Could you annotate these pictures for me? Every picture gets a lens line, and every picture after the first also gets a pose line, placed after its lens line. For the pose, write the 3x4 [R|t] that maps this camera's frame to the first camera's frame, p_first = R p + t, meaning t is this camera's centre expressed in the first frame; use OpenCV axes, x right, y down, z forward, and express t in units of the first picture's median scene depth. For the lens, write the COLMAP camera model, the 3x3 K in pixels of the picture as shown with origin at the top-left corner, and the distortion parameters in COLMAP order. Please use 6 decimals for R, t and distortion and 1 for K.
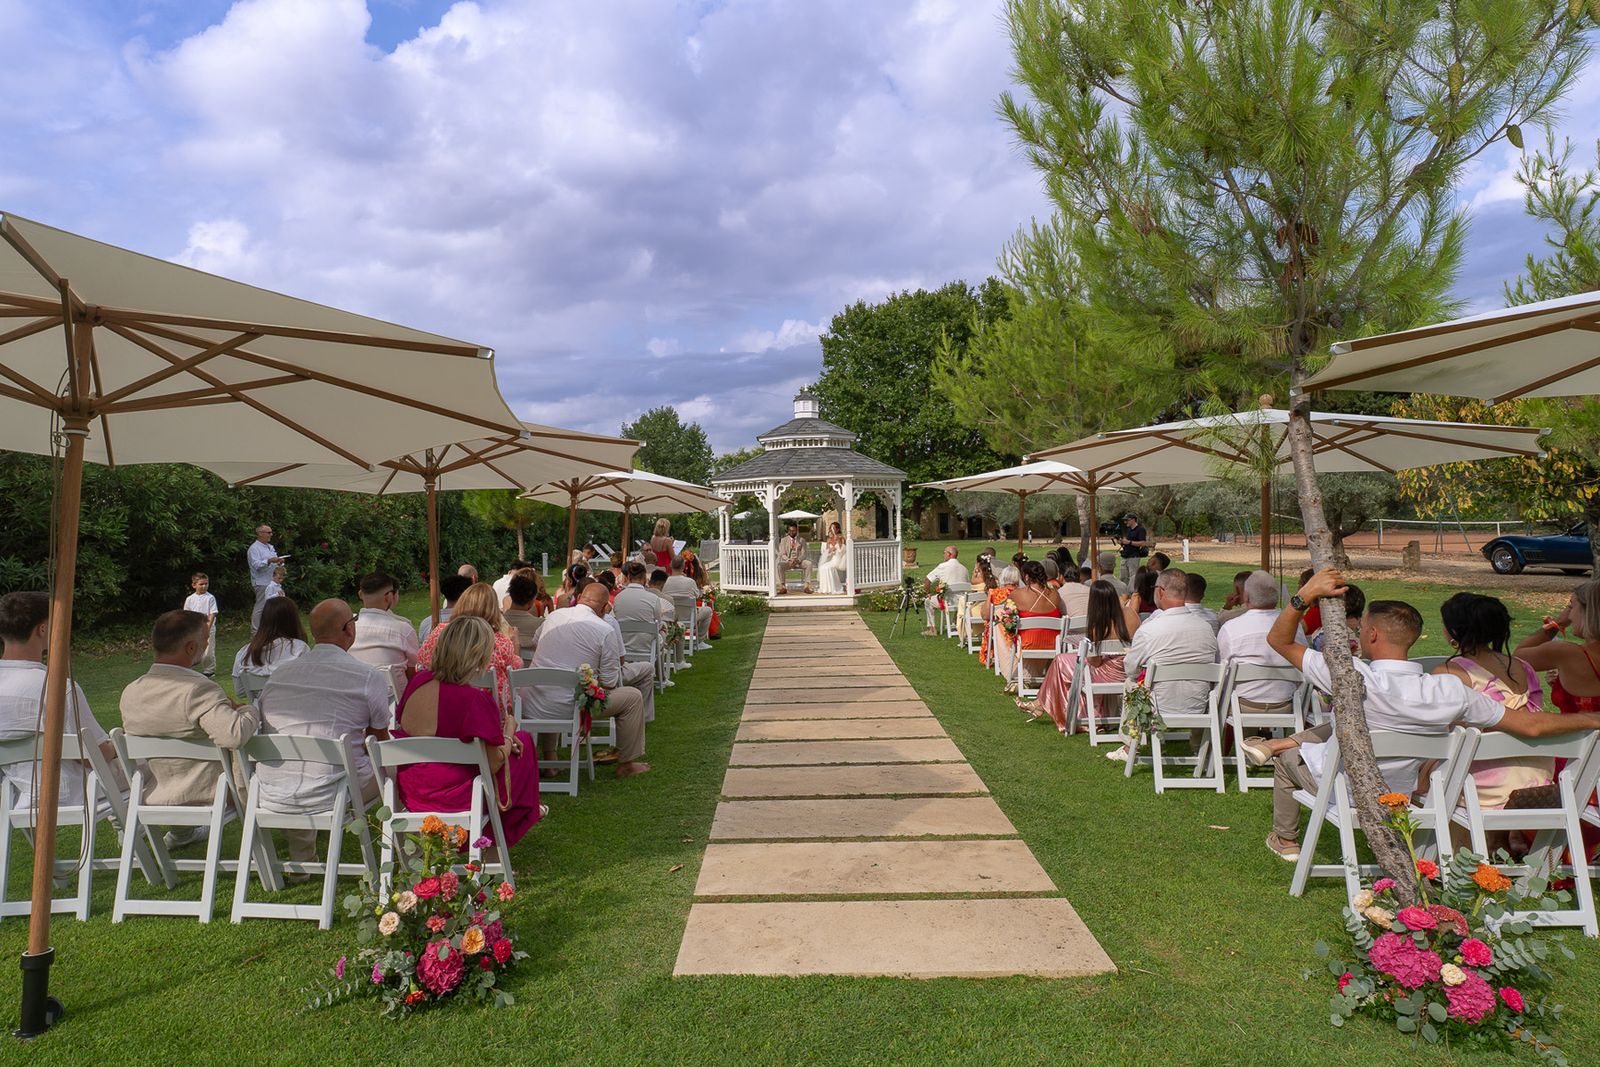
lens RADIAL K [[1702.5, 0, 792.2], [0, 1702.5, 530.3], [0, 0, 1]] dist [0.004475, 0.013171]
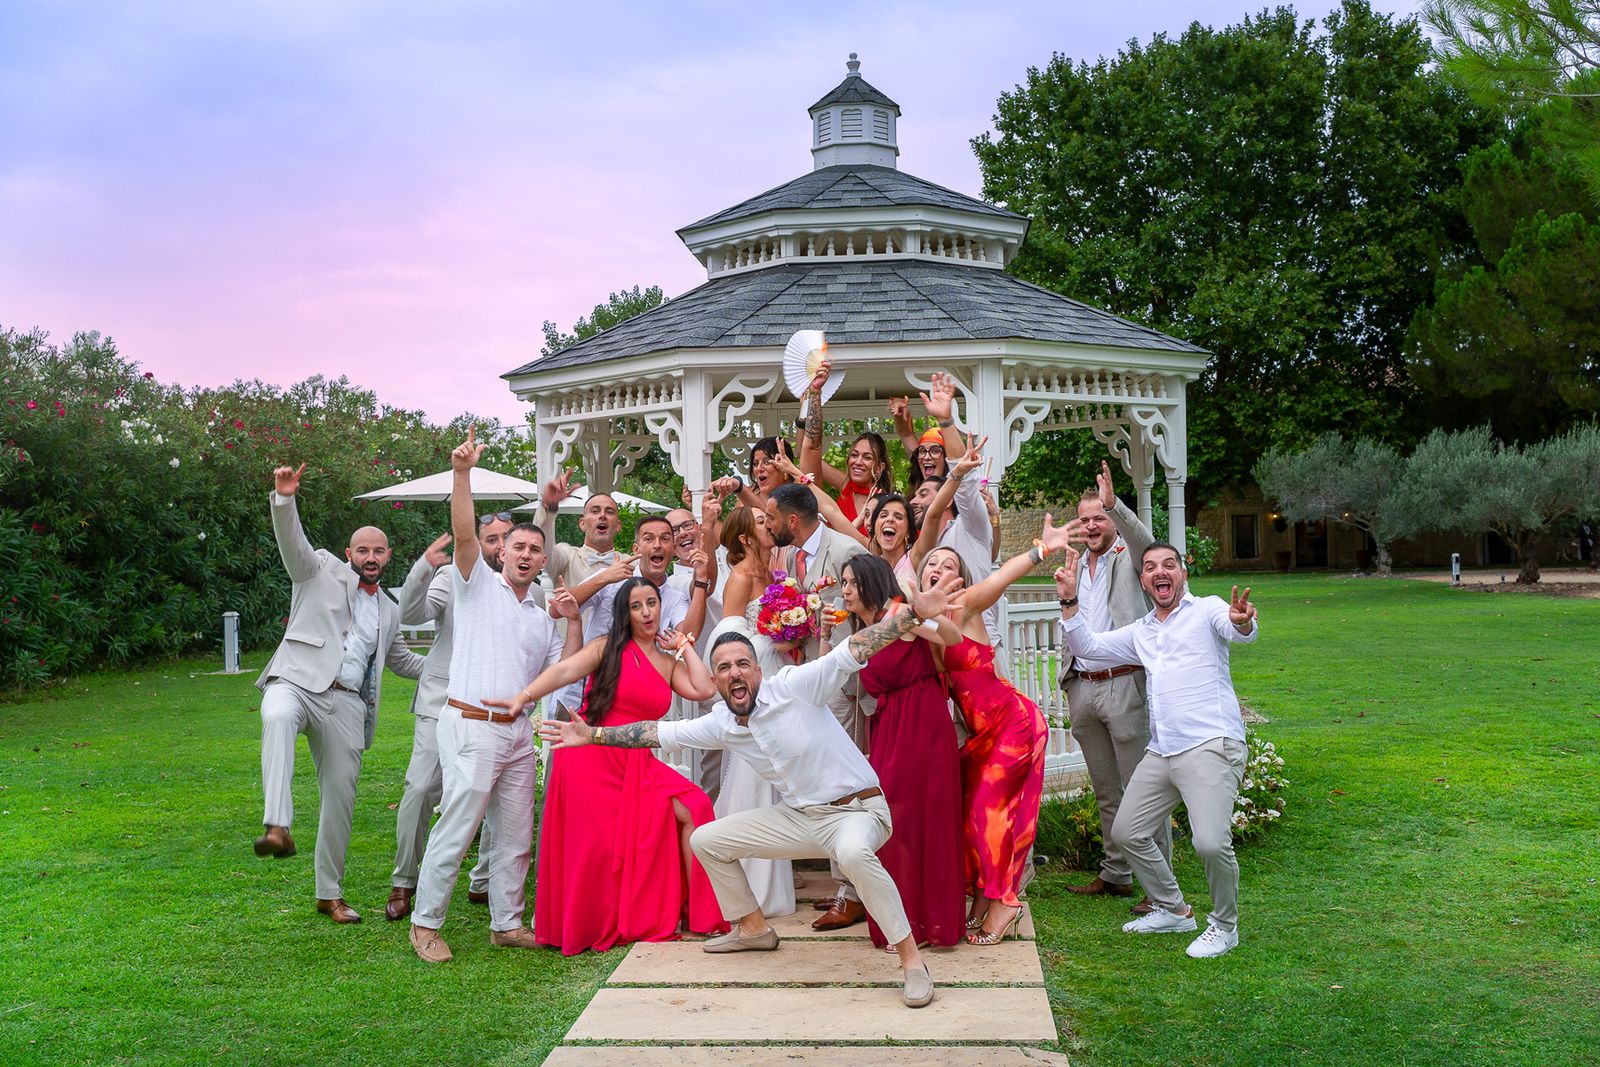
lens RADIAL K [[1808.1, 0, 851.4], [0, 1808.1, 517.6], [0, 0, 1]] dist [0.001385, 0.035902]
pose [[0.996277, -0.002251, -0.086179, 0.025664], [0.000684, 0.999834, -0.018200, -0.000626], [0.086206, 0.018074, 0.996113, 0.513078]]
